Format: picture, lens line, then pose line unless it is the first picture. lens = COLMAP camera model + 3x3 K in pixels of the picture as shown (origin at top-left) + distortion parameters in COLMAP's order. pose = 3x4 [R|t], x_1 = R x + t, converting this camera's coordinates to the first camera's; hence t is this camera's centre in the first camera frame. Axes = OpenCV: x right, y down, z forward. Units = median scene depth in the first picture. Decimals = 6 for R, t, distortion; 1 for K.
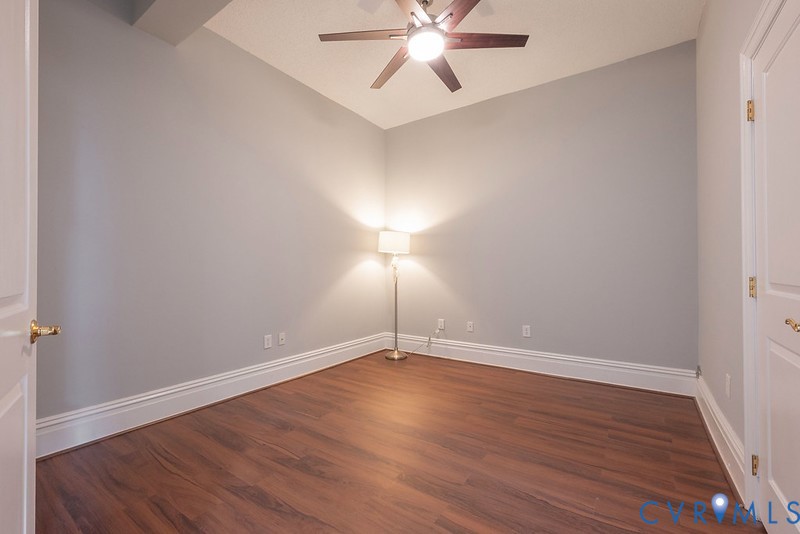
lens RADIAL K [[362.2, 0, 398.9], [0, 362.2, 266.3], [0, 0, 1]] dist [-0.000515, 0.000290]
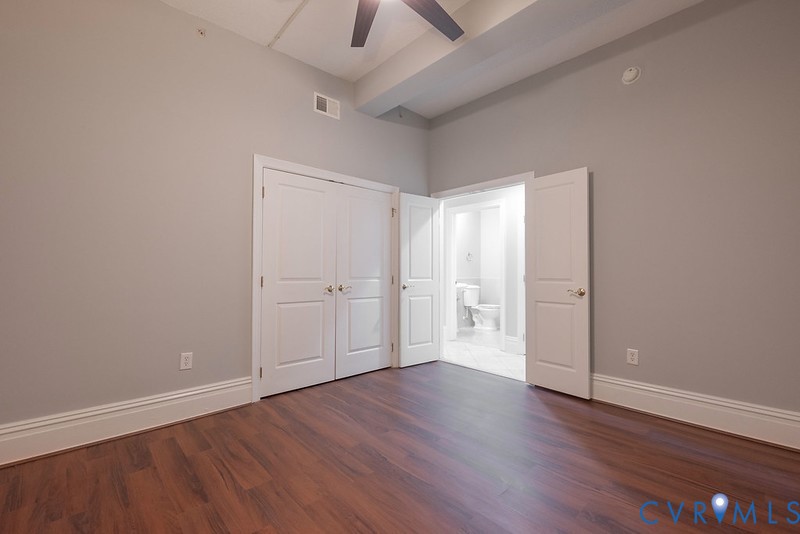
lens RADIAL K [[362.2, 0, 398.9], [0, 362.2, 266.3], [0, 0, 1]] dist [-0.000515, 0.000290]
pose [[-0.976894, 0.004592, 0.213677, -0.122145], [-0.001344, 0.999617, -0.027627, 0.019982], [-0.213722, -0.027276, -0.976514, 2.017428]]
